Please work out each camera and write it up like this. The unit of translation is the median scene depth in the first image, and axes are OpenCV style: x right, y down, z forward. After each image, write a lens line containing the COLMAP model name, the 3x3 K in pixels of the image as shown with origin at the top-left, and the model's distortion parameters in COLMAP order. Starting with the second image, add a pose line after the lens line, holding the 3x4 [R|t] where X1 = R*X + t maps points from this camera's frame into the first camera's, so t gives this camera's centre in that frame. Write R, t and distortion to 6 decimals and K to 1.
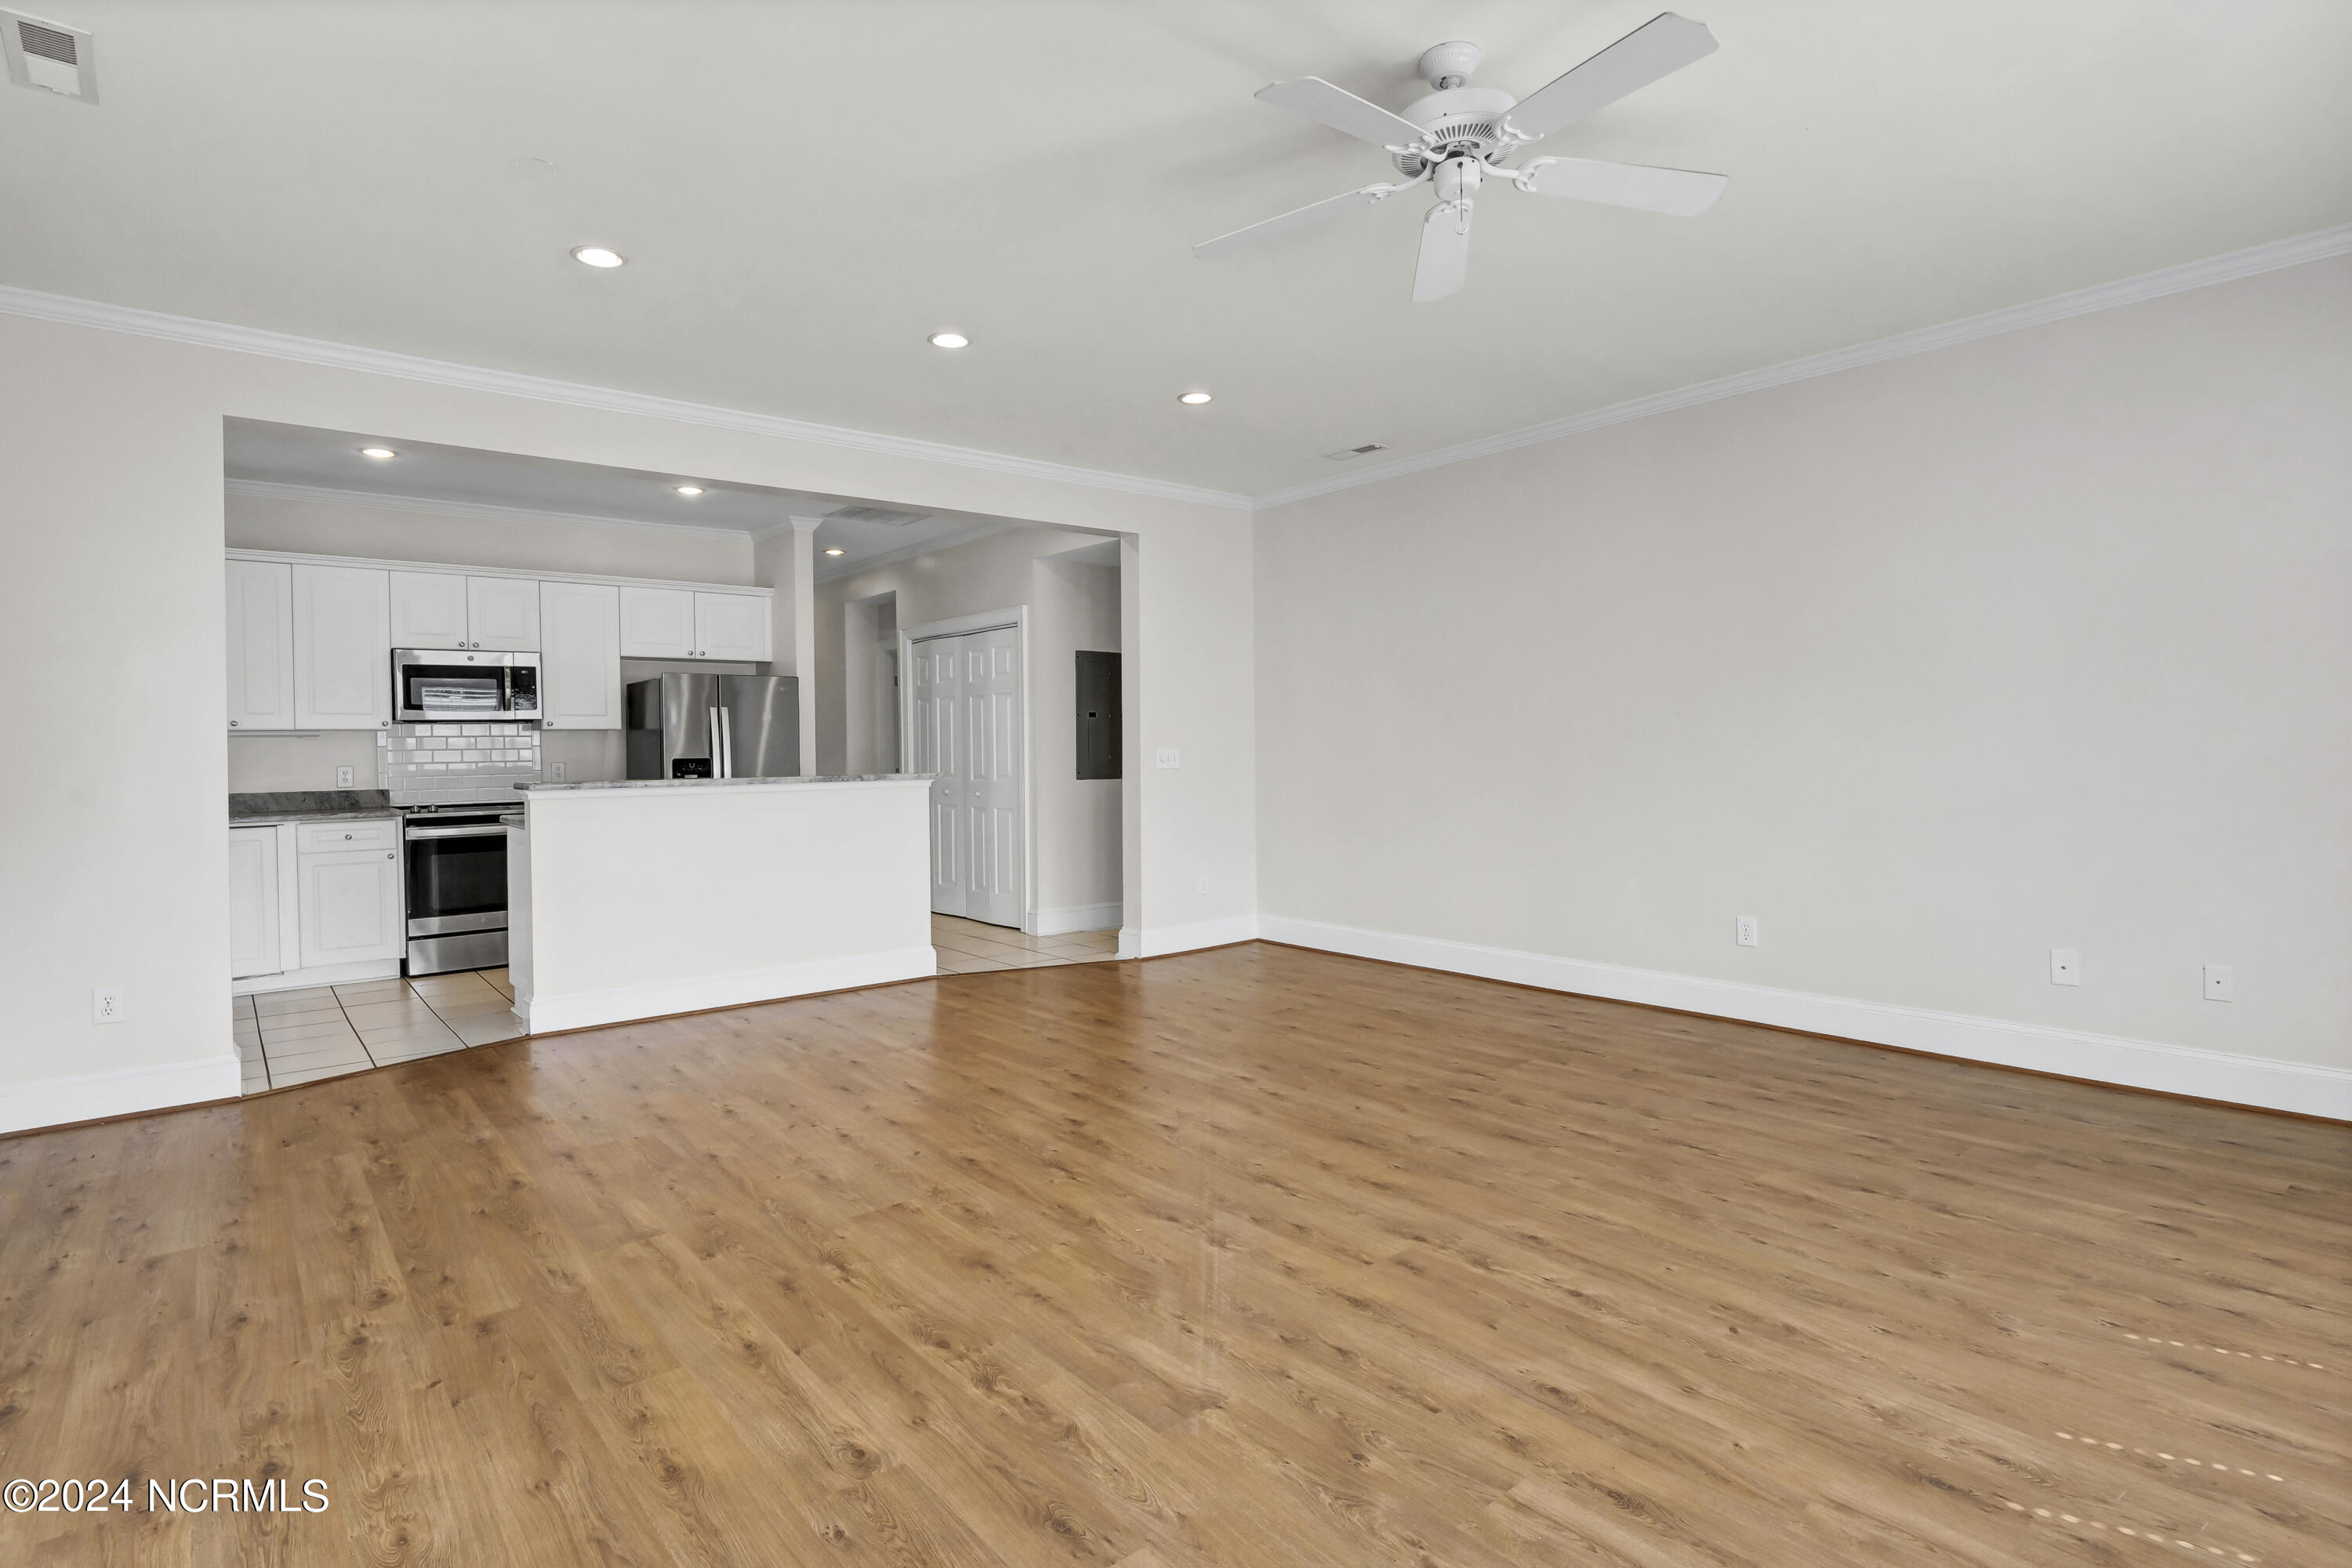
lens RADIAL K [[1174.7, 0, 1143.1], [0, 1174.7, 756.8], [0, 0, 1]] dist [-0.010606, -0.000476]
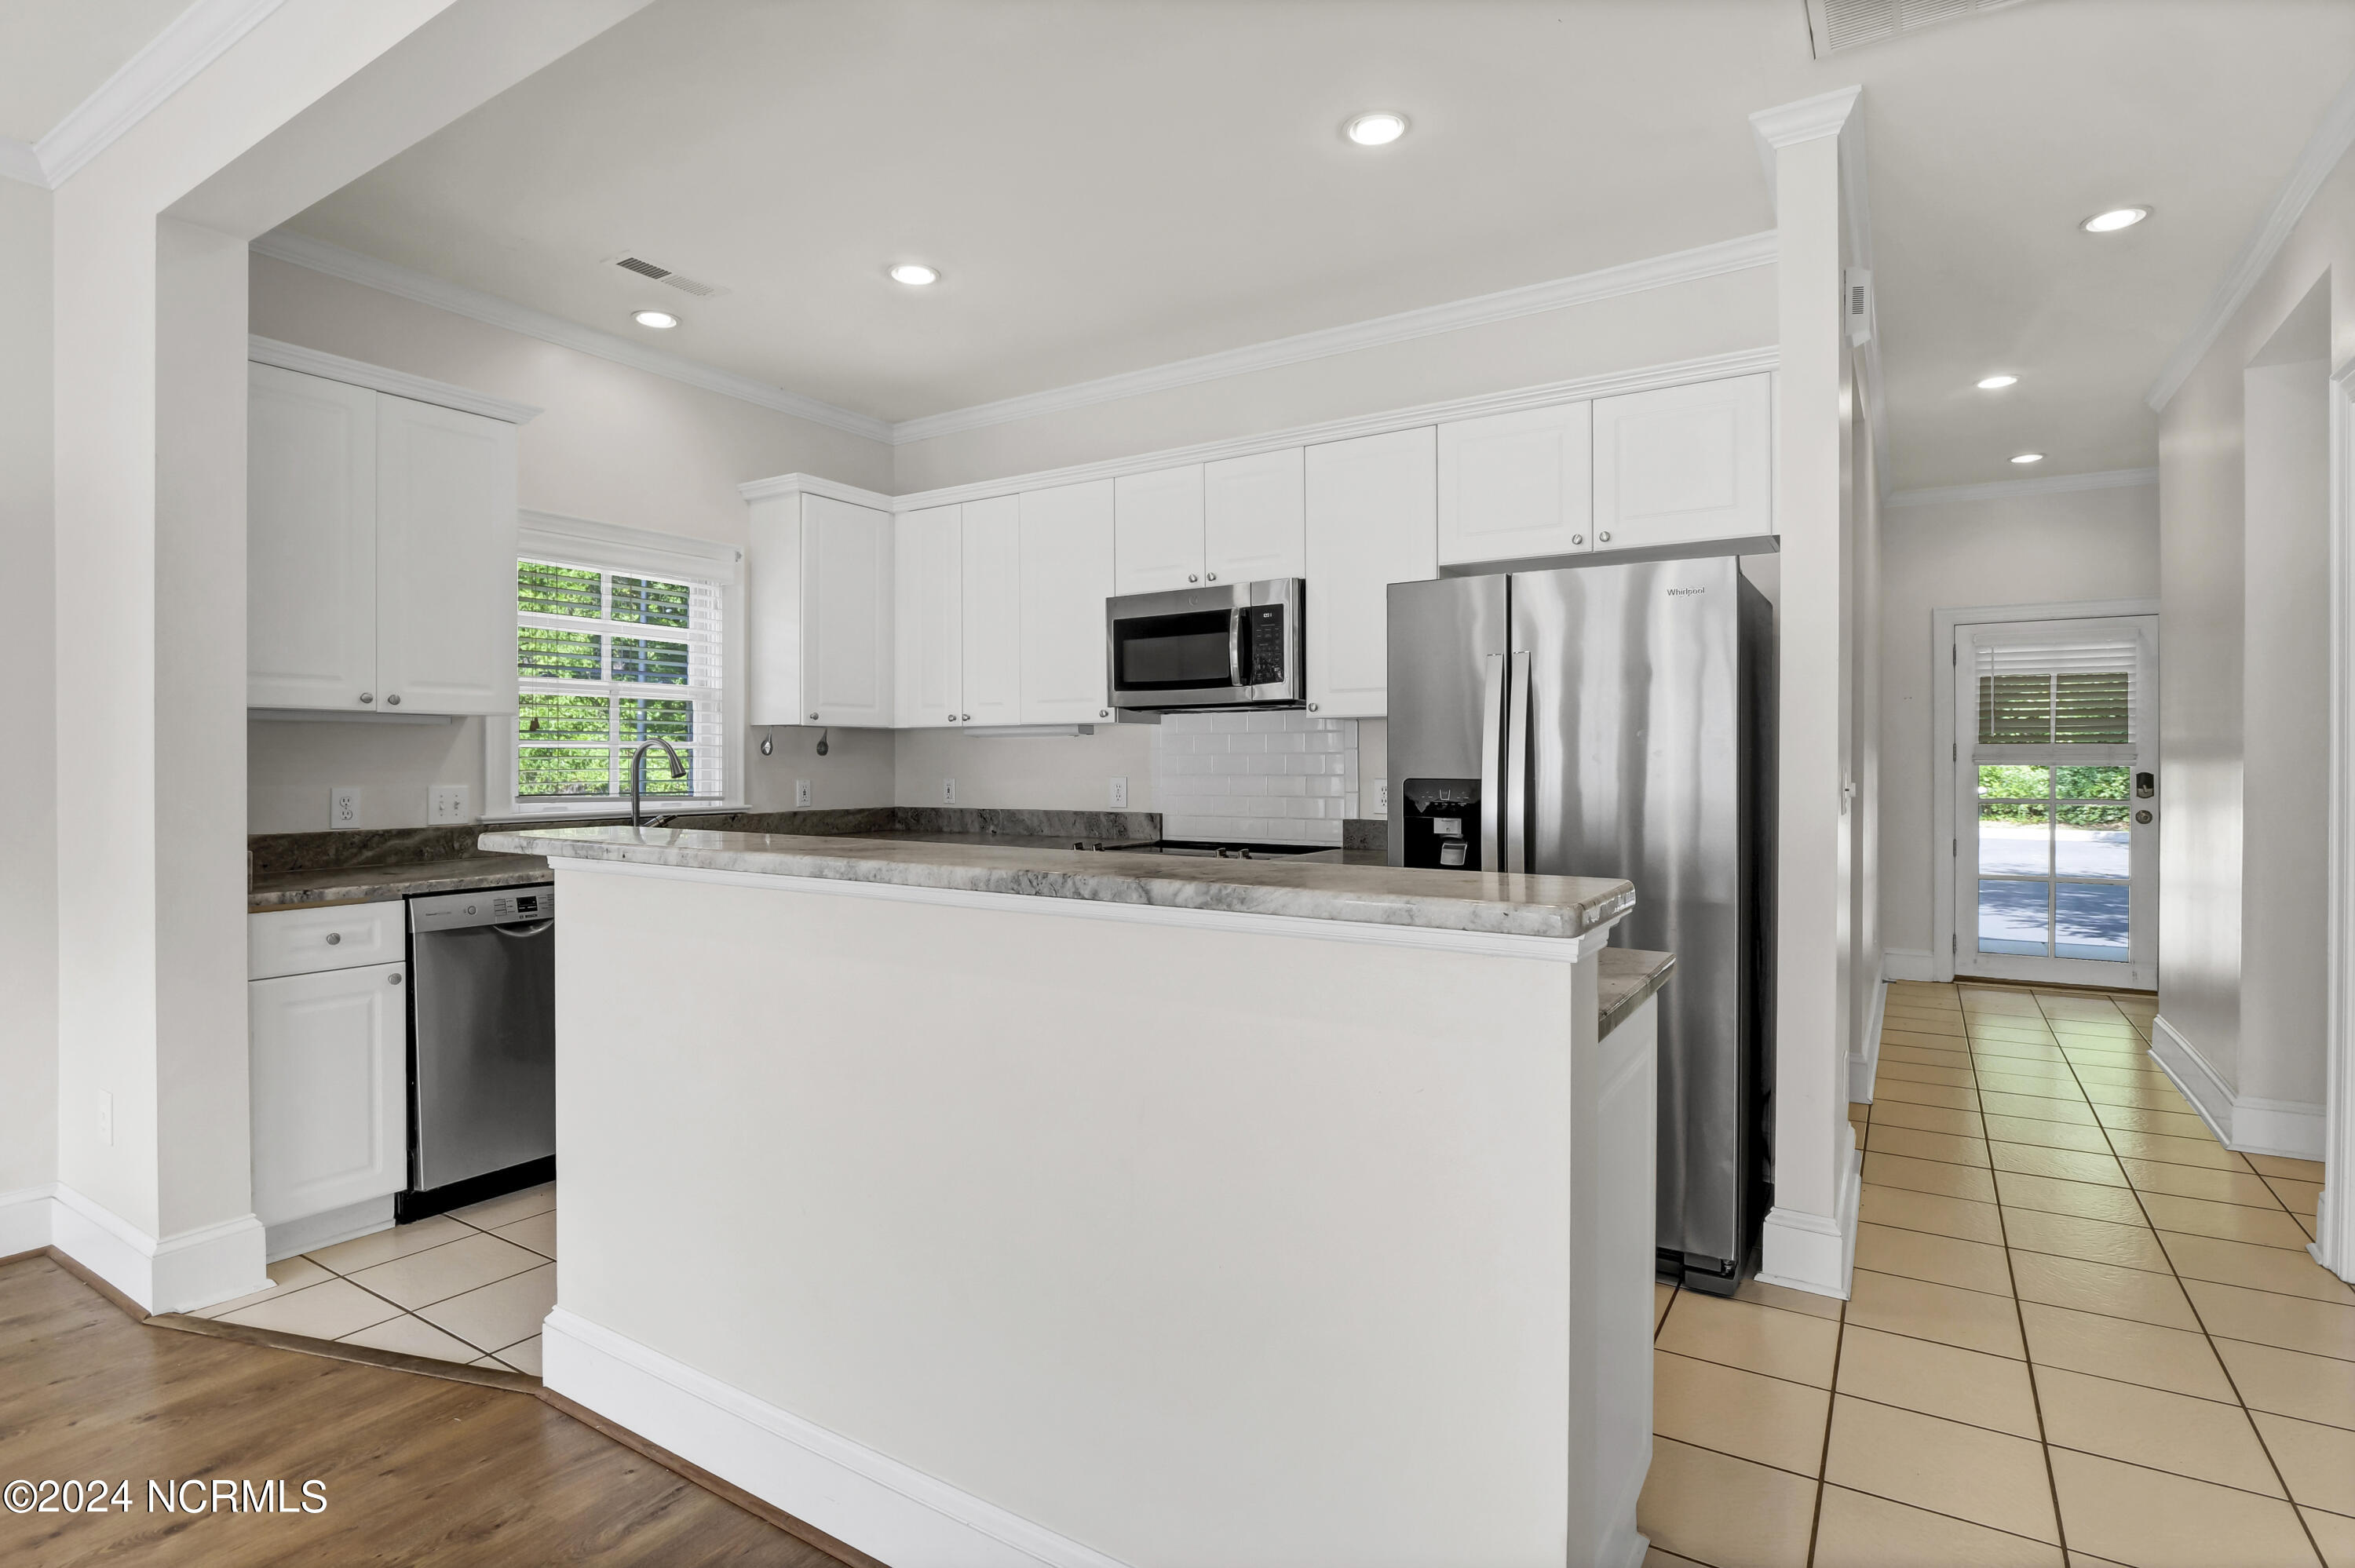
lens RADIAL K [[1176.0, 0, 1165.4], [0, 1176.0, 767.0], [0, 0, 1]] dist [-0.010606, -0.000476]
pose [[0.315231, 0.018602, -0.948833, -0.018660], [-0.010394, 0.999816, 0.016149, -0.014225], [0.948958, 0.004772, 0.315366, 1.252014]]
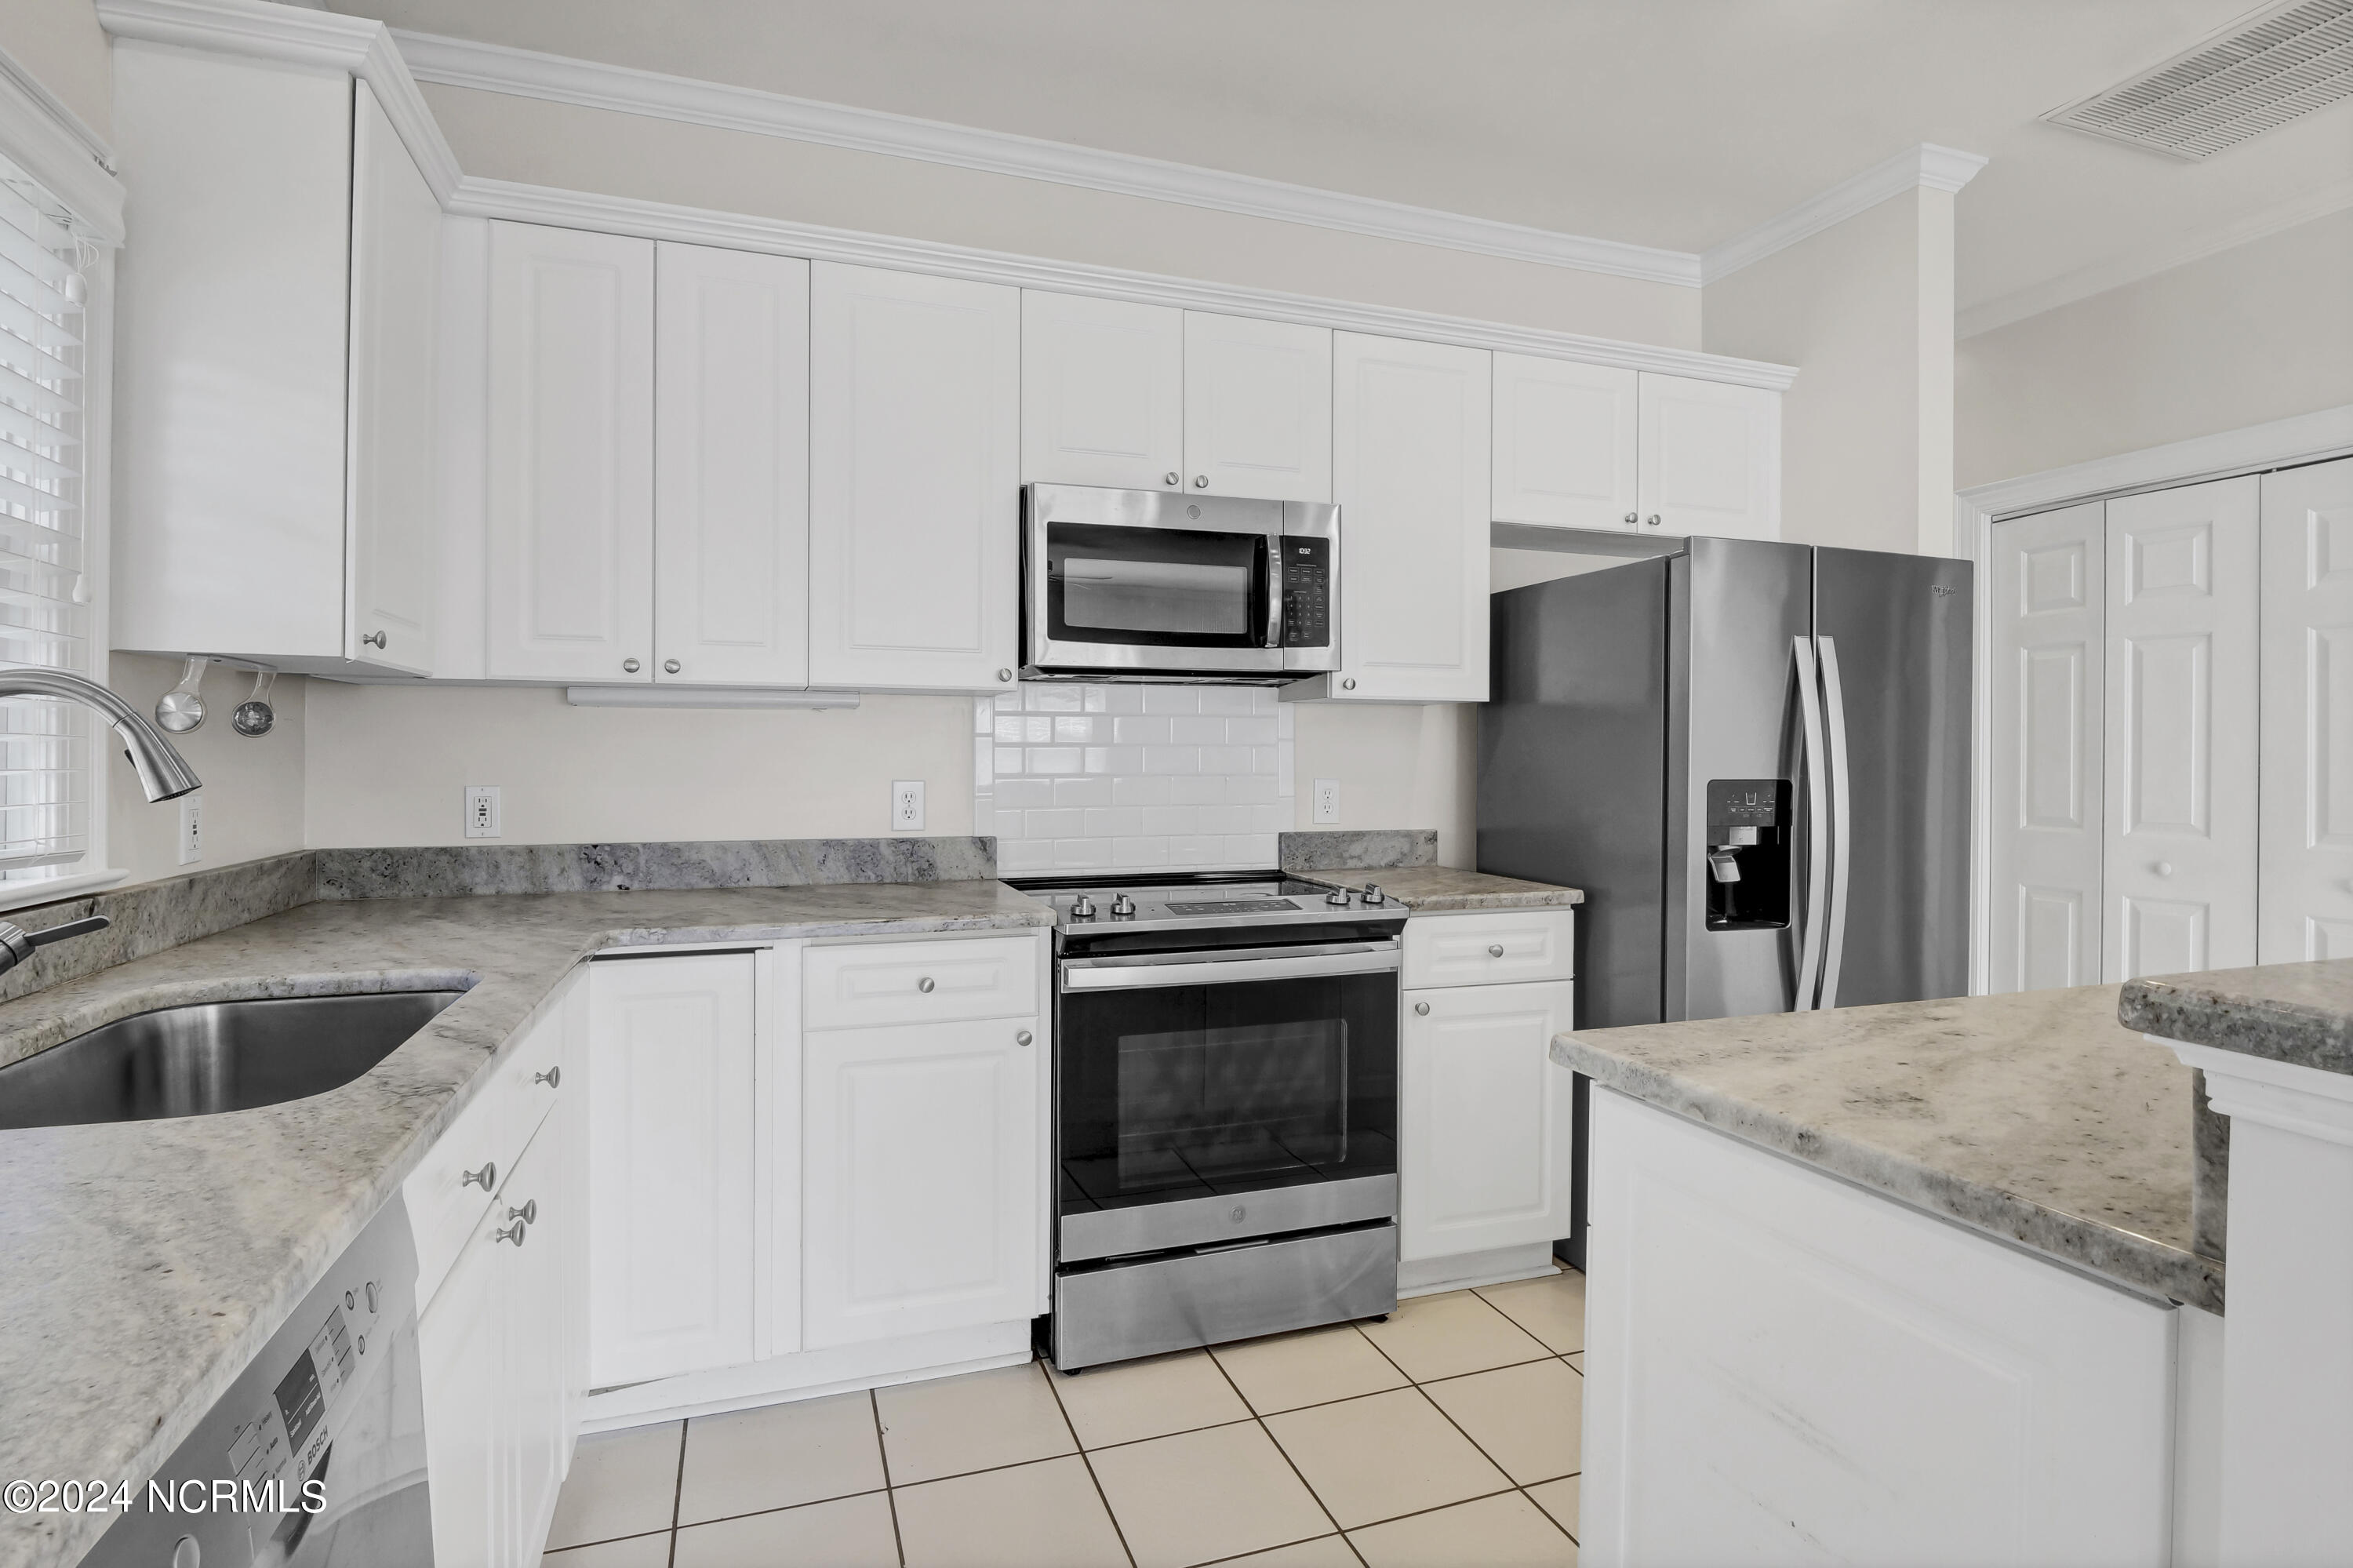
lens RADIAL K [[1175.2, 0, 1165.7], [0, 1175.2, 764.5], [0, 0, 1]] dist [-0.010606, -0.000476]
pose [[0.940564, 0.022740, -0.338855, -0.701893], [-0.021796, 0.999741, 0.006590, -0.003447], [0.338917, 0.001188, 0.940816, 0.982677]]
